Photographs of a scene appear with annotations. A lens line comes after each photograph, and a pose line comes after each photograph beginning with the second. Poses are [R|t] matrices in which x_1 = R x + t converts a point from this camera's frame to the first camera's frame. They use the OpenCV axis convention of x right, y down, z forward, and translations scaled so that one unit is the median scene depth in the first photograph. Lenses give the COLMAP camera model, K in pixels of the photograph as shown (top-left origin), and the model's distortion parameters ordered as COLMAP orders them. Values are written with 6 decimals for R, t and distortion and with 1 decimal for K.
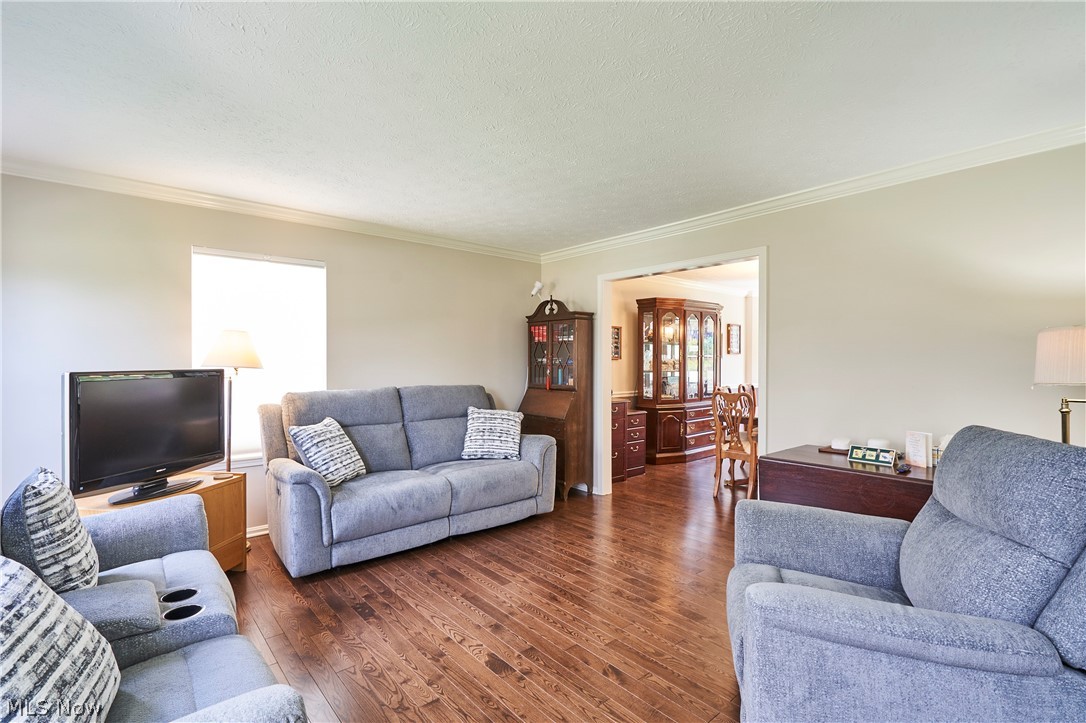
lens RADIAL K [[509.0, 0, 543.0], [0, 509.0, 361.5], [0, 0, 1]] dist [-0.000097, -0.000102]
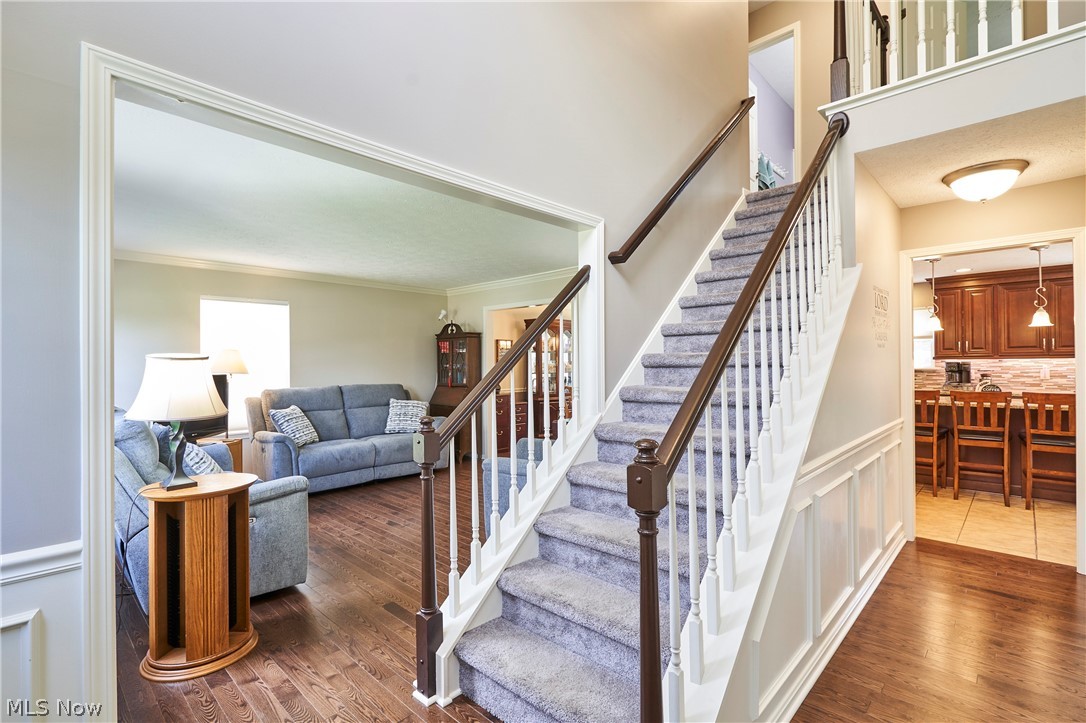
lens RADIAL K [[509.0, 0, 543.0], [0, 509.0, 361.5], [0, 0, 1]] dist [-0.000097, -0.000102]
pose [[0.995292, -0.008039, 0.096585, 0.163791], [0.008537, 0.999952, -0.004751, -0.007506], [-0.096543, 0.005553, 0.995313, -0.543430]]
